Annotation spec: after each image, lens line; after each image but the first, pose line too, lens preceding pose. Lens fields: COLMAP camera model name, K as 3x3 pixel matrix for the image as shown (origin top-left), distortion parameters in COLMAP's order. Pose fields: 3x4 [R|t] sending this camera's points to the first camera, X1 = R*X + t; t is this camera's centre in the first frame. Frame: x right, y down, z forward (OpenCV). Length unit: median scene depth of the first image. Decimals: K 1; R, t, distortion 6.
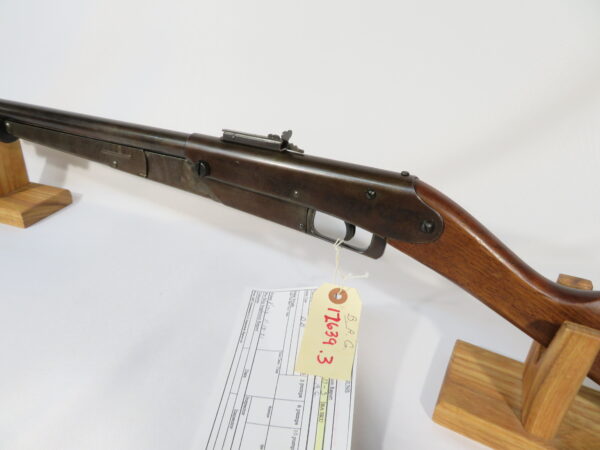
lens RADIAL K [[431.0, 0, 300.0], [0, 431.0, 225.0], [0, 0, 1]] dist [-0.001122, 0.000149]
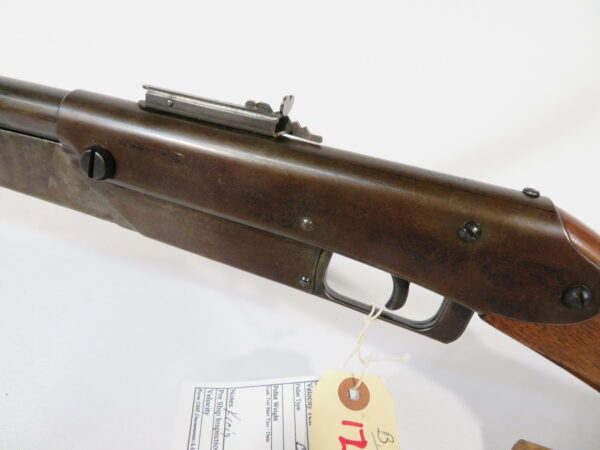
lens RADIAL K [[431.0, 0, 300.0], [0, 431.0, 225.0], [0, 0, 1]] dist [-0.001122, 0.000149]
pose [[0.965623, 0.000886, 0.259943, -0.133547], [-0.007350, 0.999687, 0.023894, -0.075453], [-0.259841, -0.024983, 0.965328, 0.471840]]
